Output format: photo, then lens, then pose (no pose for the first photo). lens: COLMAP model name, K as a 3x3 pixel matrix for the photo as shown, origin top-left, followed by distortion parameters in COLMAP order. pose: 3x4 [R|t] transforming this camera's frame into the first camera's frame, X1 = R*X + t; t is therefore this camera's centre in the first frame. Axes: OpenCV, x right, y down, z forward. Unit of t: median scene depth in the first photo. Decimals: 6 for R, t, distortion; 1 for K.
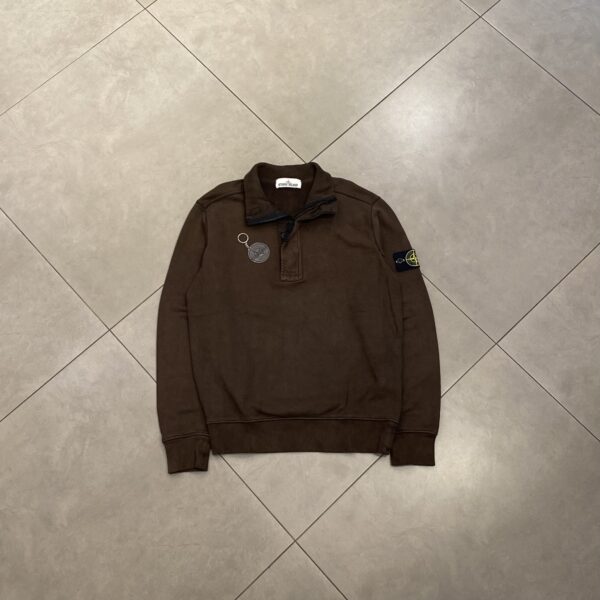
lens RADIAL K [[798.9, 0, 300.0], [0, 798.9, 300.0], [0, 0, 1]] dist [0.181178, -0.522453]
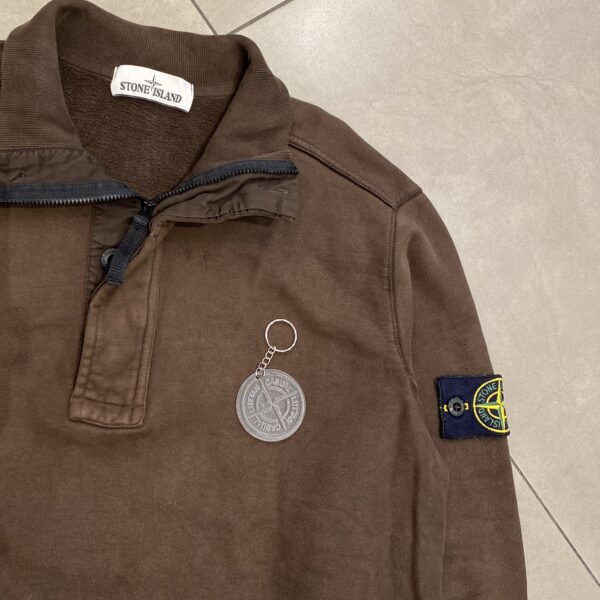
lens RADIAL K [[789.0, 0, 244.7], [0, 789.0, 298.2], [0, 0, 1]] dist [0.157649, -0.485479]
pose [[0.972404, 0.172678, 0.156886, -0.014626], [-0.191538, 0.974814, 0.114241, -0.110468], [-0.133207, -0.141138, 0.980987, 0.697059]]
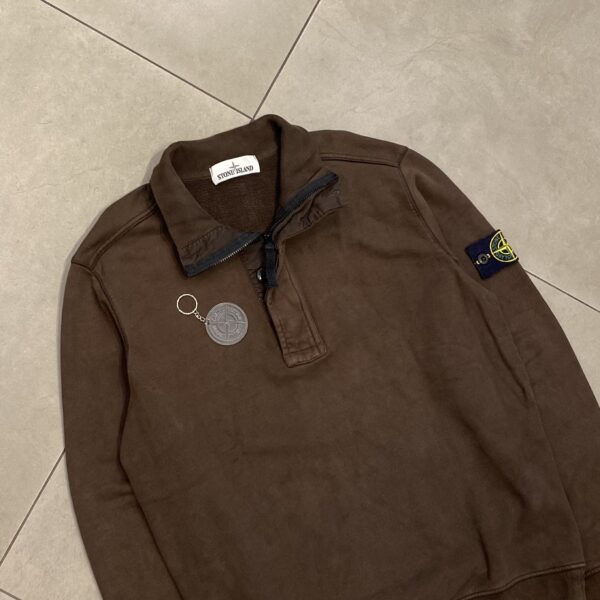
lens RADIAL K [[798.9, 0, 300.0], [0, 798.9, 300.0], [0, 0, 1]] dist [0.181178, -0.522453]
pose [[0.935099, -0.303799, 0.182470, -0.096287], [0.261779, 0.939207, 0.222176, -0.173876], [-0.238874, -0.159990, 0.957780, 0.500905]]
